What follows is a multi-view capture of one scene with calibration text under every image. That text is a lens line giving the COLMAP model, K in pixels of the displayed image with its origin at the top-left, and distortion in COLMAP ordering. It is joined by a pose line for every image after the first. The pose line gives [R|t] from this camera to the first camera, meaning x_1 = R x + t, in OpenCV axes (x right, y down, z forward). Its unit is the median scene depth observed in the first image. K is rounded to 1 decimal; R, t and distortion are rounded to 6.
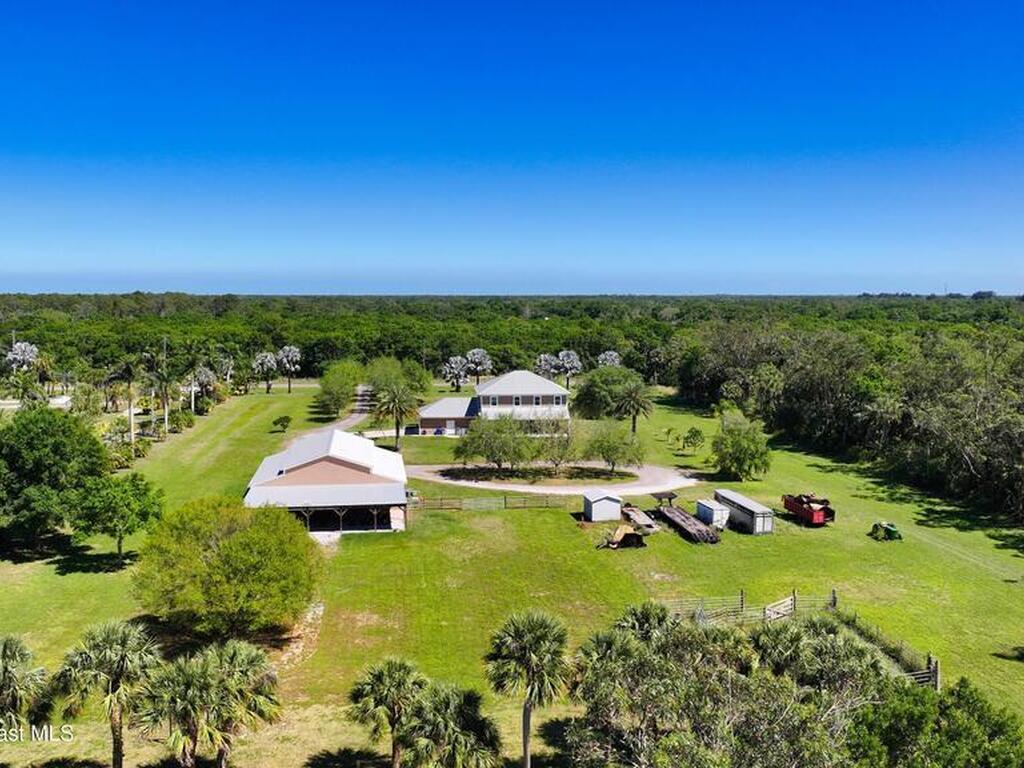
lens RADIAL K [[956.1, 0, 512.0], [0, 956.1, 384.0], [0, 0, 1]] dist [0.010049, -0.030674]
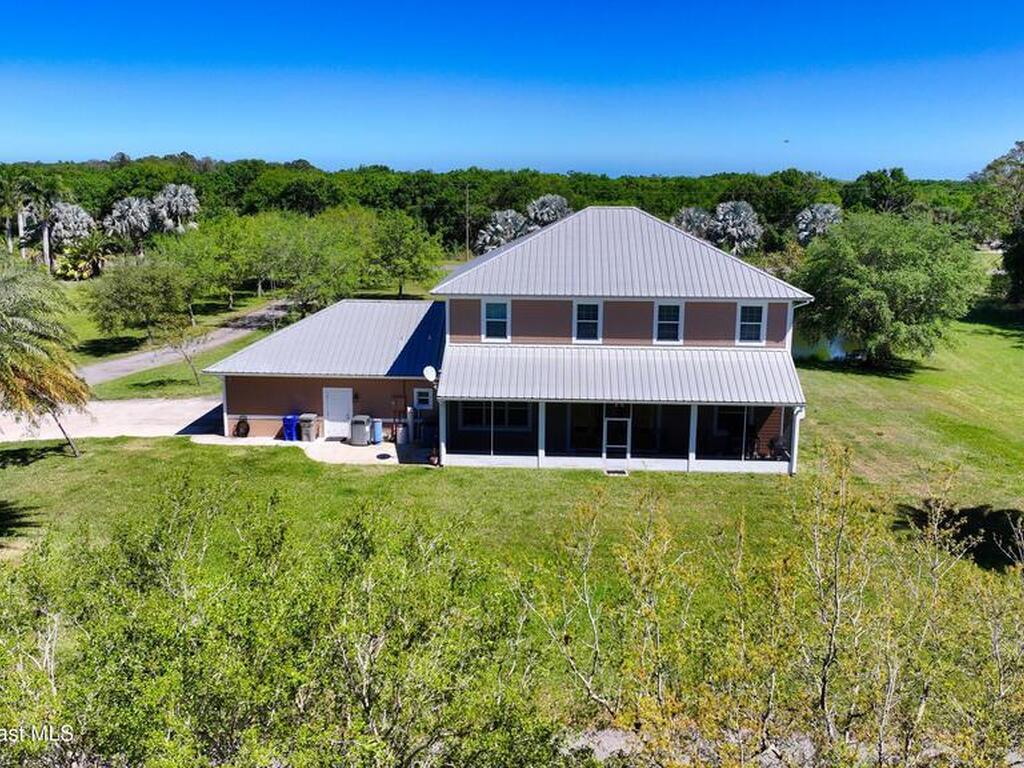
lens RADIAL K [[956.1, 0, 512.0], [0, 956.1, 384.0], [0, 0, 1]] dist [0.010049, -0.030674]
pose [[0.990703, 0.033501, -0.131855, 0.016959], [-0.018210, 0.993140, 0.115506, 0.004506], [0.134820, -0.112031, 0.984516, 0.644416]]
